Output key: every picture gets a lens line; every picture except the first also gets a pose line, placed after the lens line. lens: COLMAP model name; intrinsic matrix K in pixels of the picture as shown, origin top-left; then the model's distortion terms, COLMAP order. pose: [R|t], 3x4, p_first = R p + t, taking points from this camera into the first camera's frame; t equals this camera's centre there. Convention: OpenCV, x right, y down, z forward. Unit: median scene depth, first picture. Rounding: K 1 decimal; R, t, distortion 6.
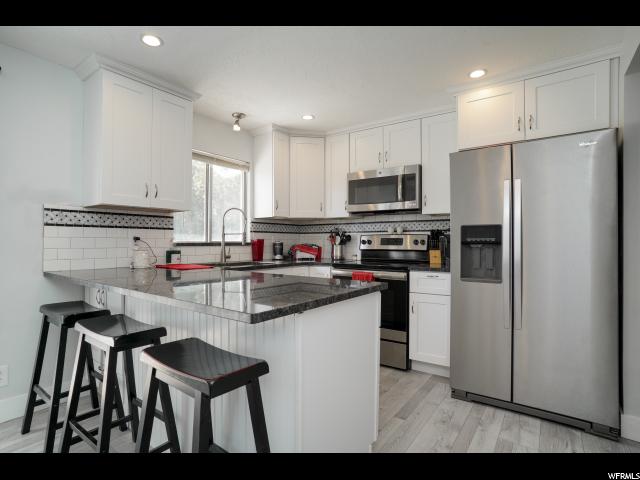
lens RADIAL K [[332.7, 0, 315.3], [0, 332.7, 240.2], [0, 0, 1]] dist [-0.051102, 0.001334]
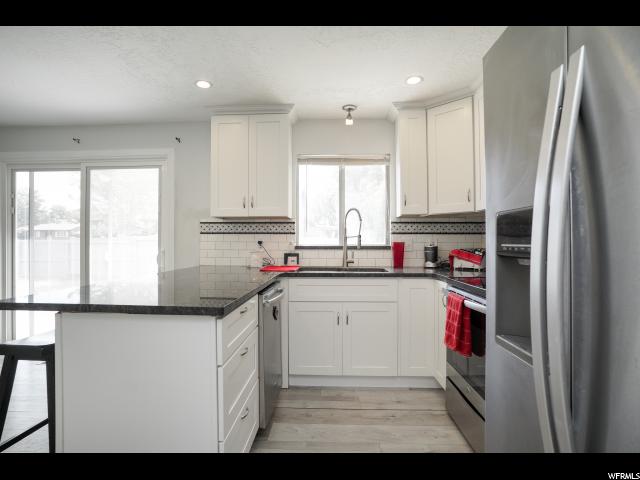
lens RADIAL K [[332.7, 0, 315.3], [0, 332.7, 240.2], [0, 0, 1]] dist [-0.051102, 0.001334]
pose [[0.556524, -0.005552, -0.830813, 0.471643], [0.003170, 0.999985, -0.004560, -0.005696], [0.830825, -0.000096, 0.556533, 0.403013]]
